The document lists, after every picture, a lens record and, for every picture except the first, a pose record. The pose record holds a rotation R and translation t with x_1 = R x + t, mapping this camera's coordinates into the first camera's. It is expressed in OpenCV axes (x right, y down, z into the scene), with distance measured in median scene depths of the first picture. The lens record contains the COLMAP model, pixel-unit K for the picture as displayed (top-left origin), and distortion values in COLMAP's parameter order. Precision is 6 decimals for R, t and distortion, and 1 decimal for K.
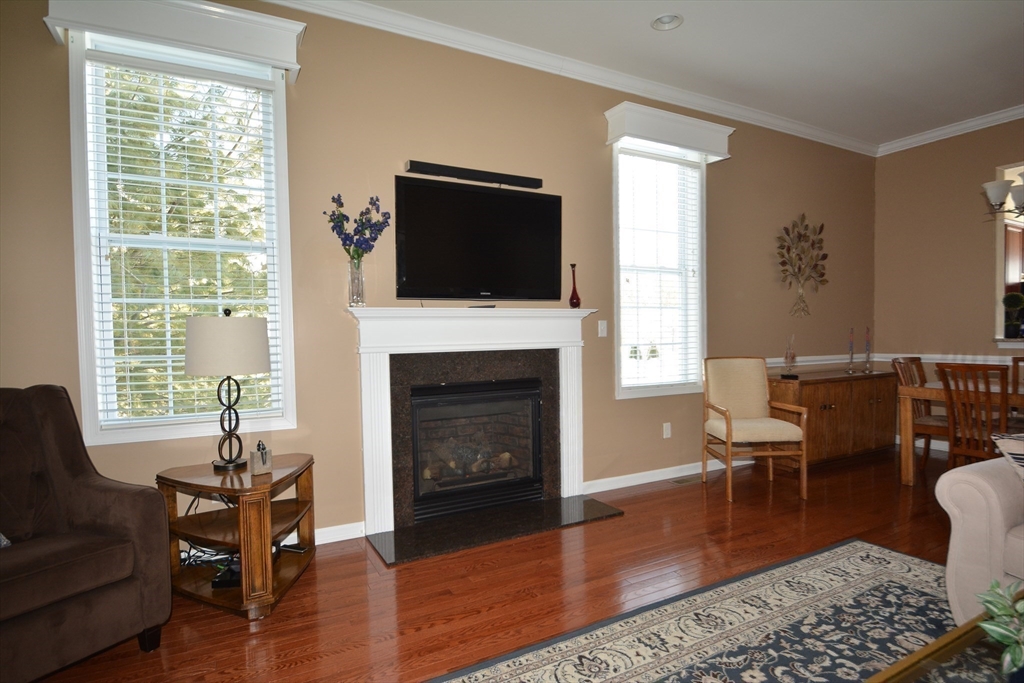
lens RADIAL K [[544.7, 0, 515.5], [0, 544.7, 359.4], [0, 0, 1]] dist [-0.014440, -0.001799]
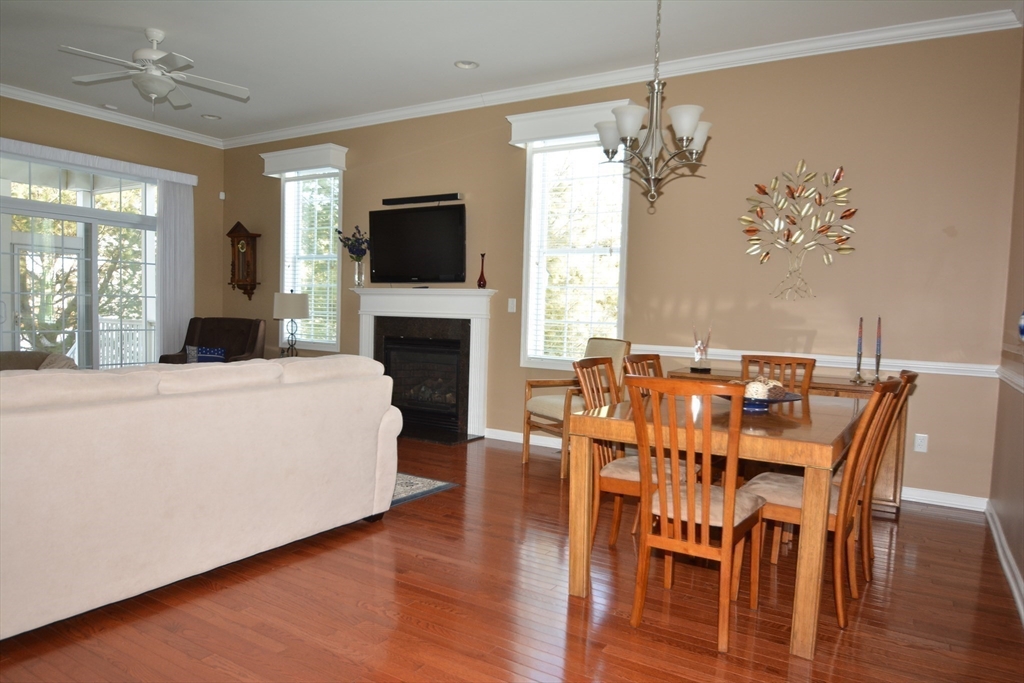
lens RADIAL K [[651.1, 0, 526.9], [0, 651.1, 355.0], [0, 0, 1]] dist [-0.006116, -0.002176]
pose [[0.522770, 0.092891, -0.847397, 1.502337], [-0.073336, 0.995261, 0.063857, -0.044945], [0.849313, 0.028762, 0.527105, 0.294605]]
